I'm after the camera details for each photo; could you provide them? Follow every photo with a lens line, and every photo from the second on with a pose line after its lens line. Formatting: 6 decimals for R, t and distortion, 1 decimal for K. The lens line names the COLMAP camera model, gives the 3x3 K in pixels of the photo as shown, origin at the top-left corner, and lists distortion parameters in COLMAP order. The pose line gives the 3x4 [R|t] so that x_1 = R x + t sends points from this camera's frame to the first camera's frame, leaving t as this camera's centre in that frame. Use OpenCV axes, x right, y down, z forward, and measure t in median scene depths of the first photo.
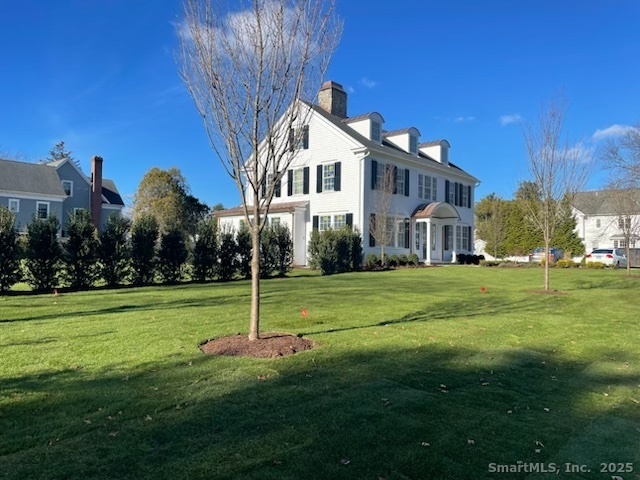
lens RADIAL K [[480.6, 0, 326.3], [0, 480.6, 238.2], [0, 0, 1]] dist [0.084739, -0.100375]
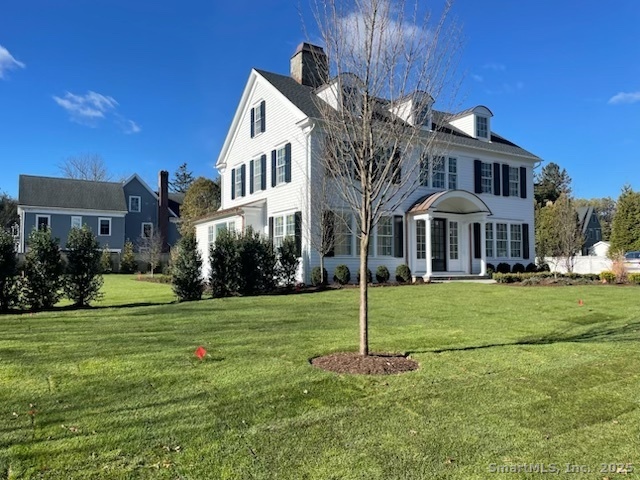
lens RADIAL K [[480.6, 0, 326.8], [0, 480.6, 241.9], [0, 0, 1]] dist [0.084739, -0.100375]
pose [[0.957275, -0.030978, -0.287514, 0.379662], [0.028009, 0.999503, -0.014435, 0.007802], [0.287819, 0.005765, 0.957668, 0.397566]]
